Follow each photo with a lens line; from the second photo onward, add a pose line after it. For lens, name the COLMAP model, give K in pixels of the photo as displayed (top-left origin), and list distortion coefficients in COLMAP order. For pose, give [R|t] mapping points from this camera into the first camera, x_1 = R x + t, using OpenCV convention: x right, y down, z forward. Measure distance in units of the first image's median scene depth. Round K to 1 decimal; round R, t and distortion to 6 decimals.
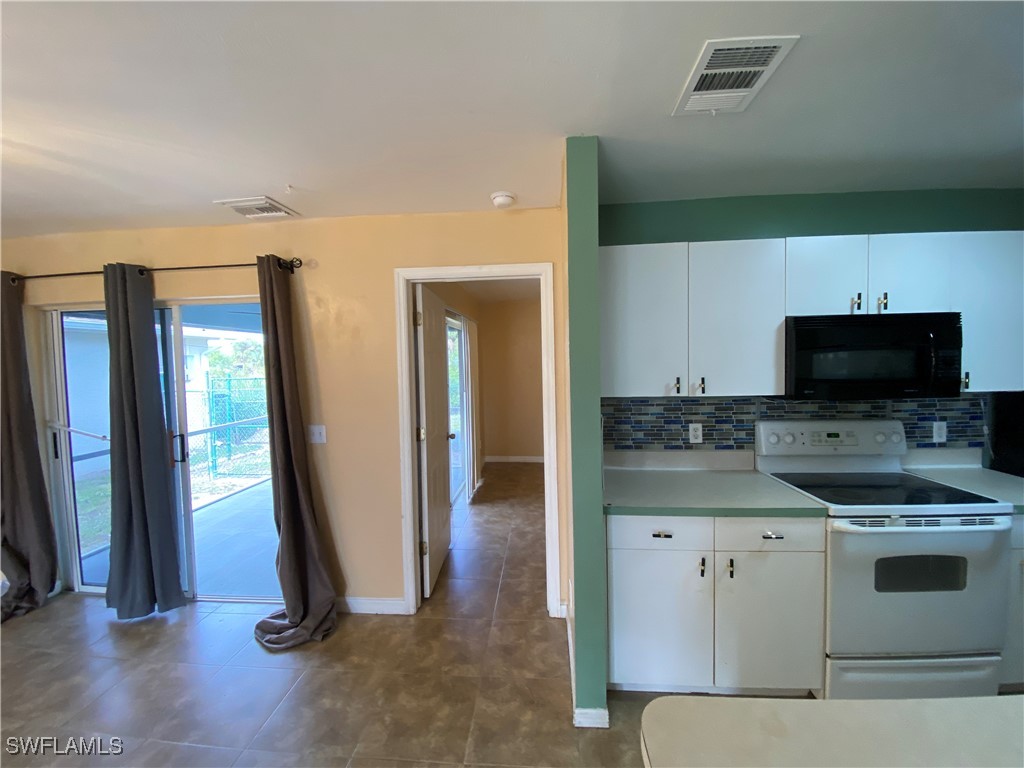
lens RADIAL K [[413.5, 0, 512.7], [0, 413.5, 376.5], [0, 0, 1]] dist [0.019966, -0.019378]
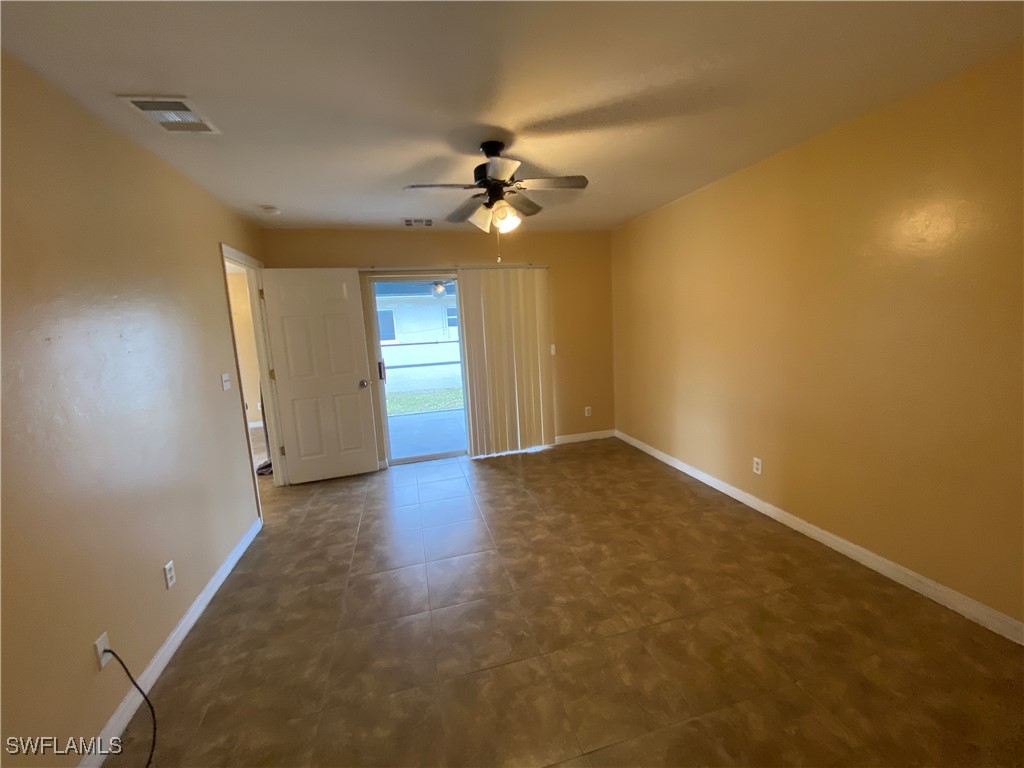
lens RADIAL K [[413.5, 0, 521.4], [0, 413.5, 381.8], [0, 0, 1]] dist [0.019966, -0.019378]
pose [[0.344624, 0.143748, -0.927670, 1.602236], [0.007503, 0.987753, 0.155845, -0.066456], [0.938711, -0.060668, 0.339325, 1.470240]]
